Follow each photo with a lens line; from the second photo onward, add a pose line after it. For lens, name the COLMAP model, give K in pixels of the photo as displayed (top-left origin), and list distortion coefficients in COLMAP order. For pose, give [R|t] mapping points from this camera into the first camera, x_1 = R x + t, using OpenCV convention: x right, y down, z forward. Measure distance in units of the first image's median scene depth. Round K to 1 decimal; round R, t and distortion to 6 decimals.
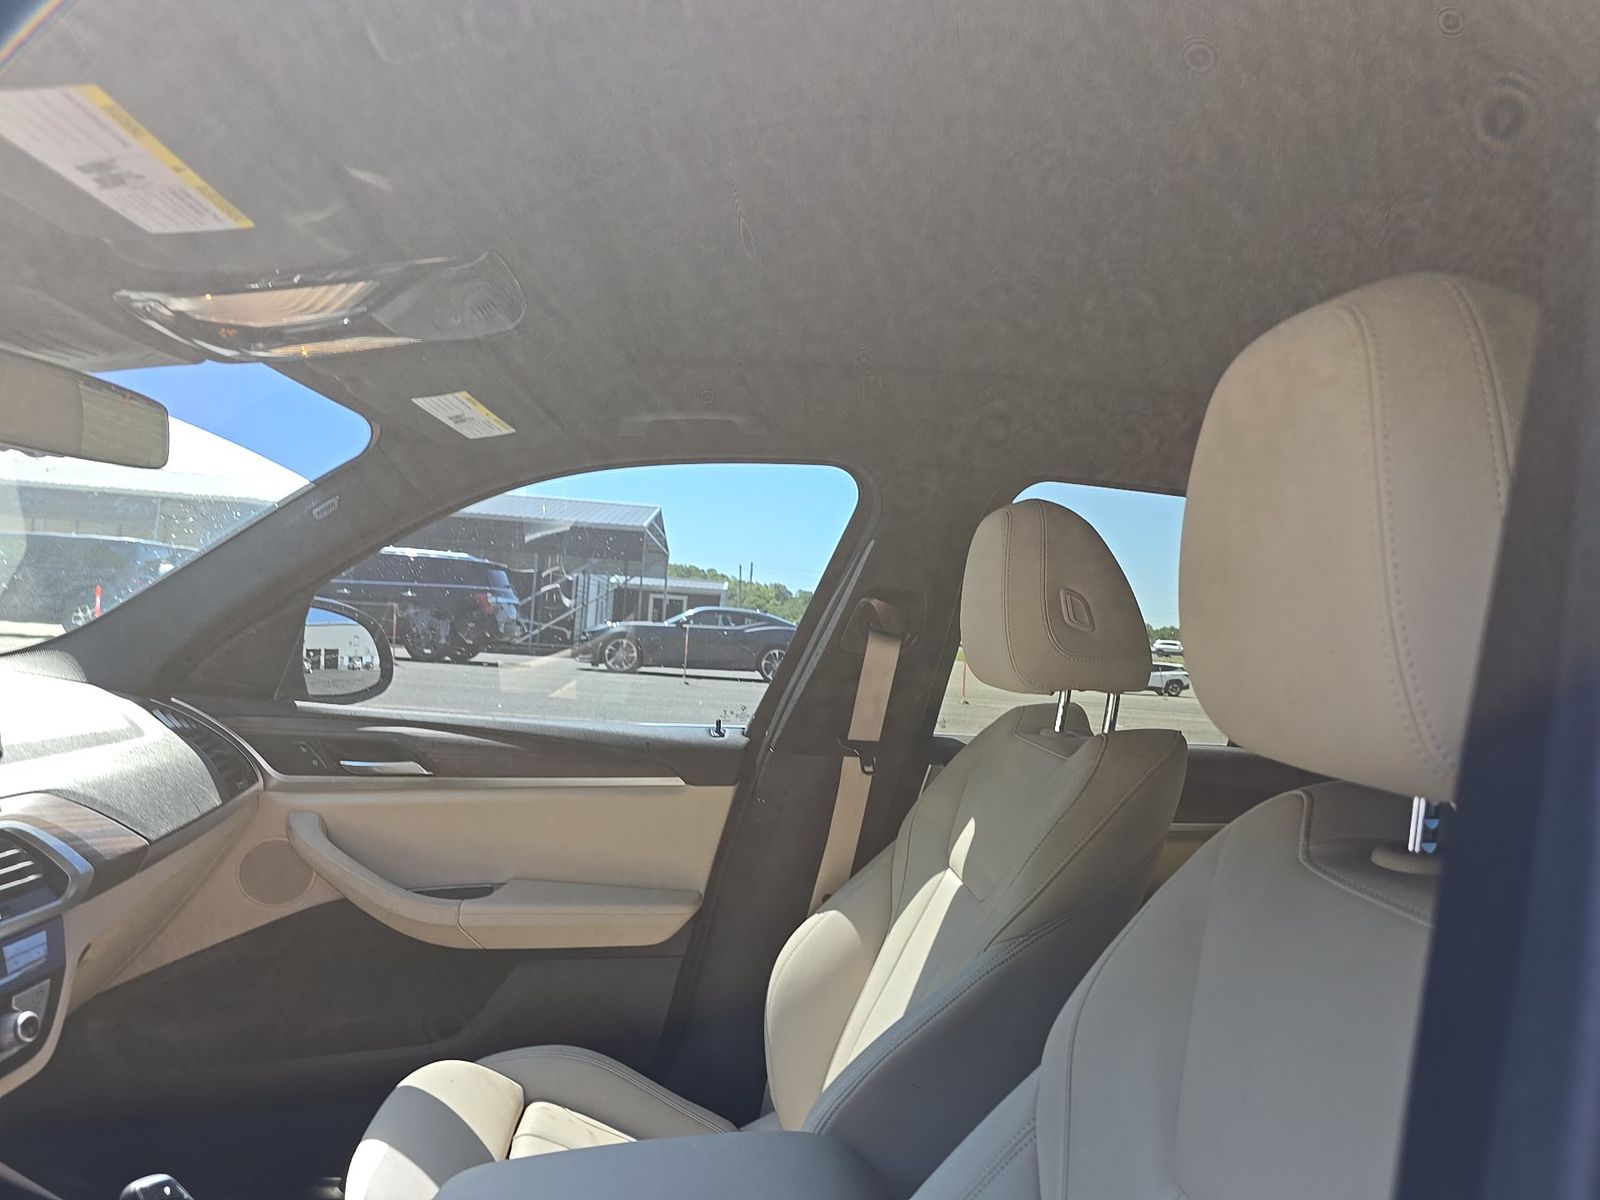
lens RADIAL K [[1098.2, 0, 808.7], [0, 1098.2, 569.4], [0, 0, 1]] dist [0.029153, -0.022692]
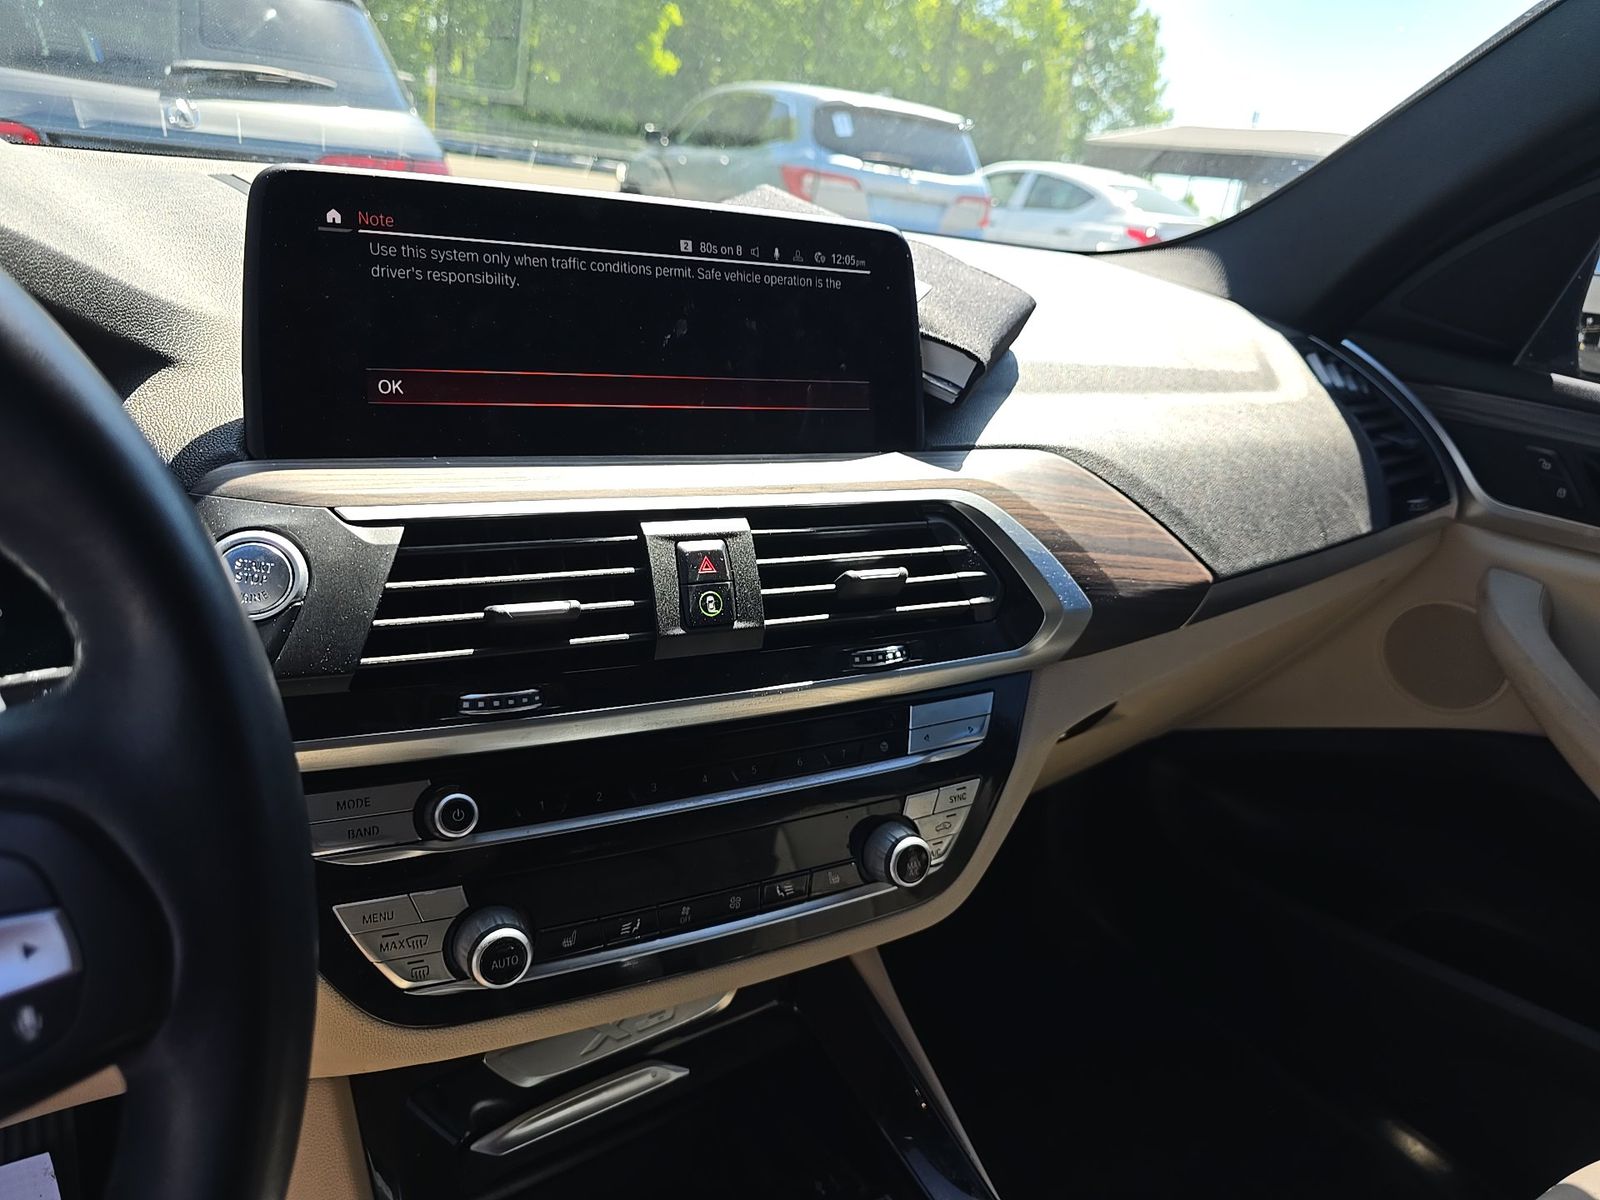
lens RADIAL K [[1125.9, 0, 803.5], [0, 1125.9, 601.5], [0, 0, 1]] dist [0.012068, -0.010818]
pose [[0.525472, 0.300008, -0.796162, -0.196505], [-0.045683, 0.944368, 0.325703, 0.065622], [0.849583, -0.134777, 0.509945, 0.418648]]
